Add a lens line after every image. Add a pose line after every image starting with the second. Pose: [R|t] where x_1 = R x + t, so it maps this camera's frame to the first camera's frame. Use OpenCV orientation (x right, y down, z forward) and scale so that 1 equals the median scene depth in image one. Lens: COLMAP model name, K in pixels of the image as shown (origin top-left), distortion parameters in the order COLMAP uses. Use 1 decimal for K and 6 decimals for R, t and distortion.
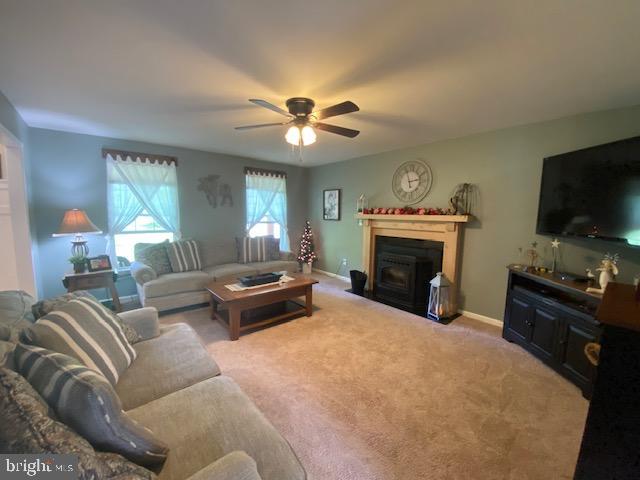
lens RADIAL K [[258.8, 0, 319.2], [0, 258.8, 240.7], [0, 0, 1]] dist [0.031870, -0.027806]
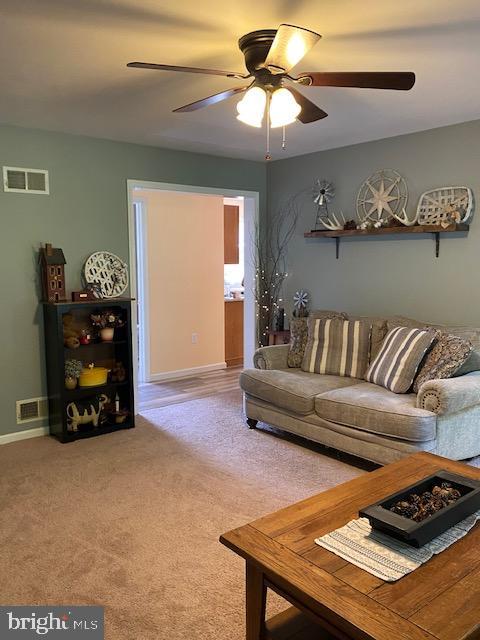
lens RADIAL K [[538.0, 0, 246.1], [0, 538.0, 316.3], [0, 0, 1]] dist [0.034205, -0.010550]
pose [[-0.999948, -0.010127, 0.001014, -0.021657], [-0.009660, 0.975736, 0.218738, -0.152341], [-0.003205, 0.218717, -0.975783, 1.269258]]
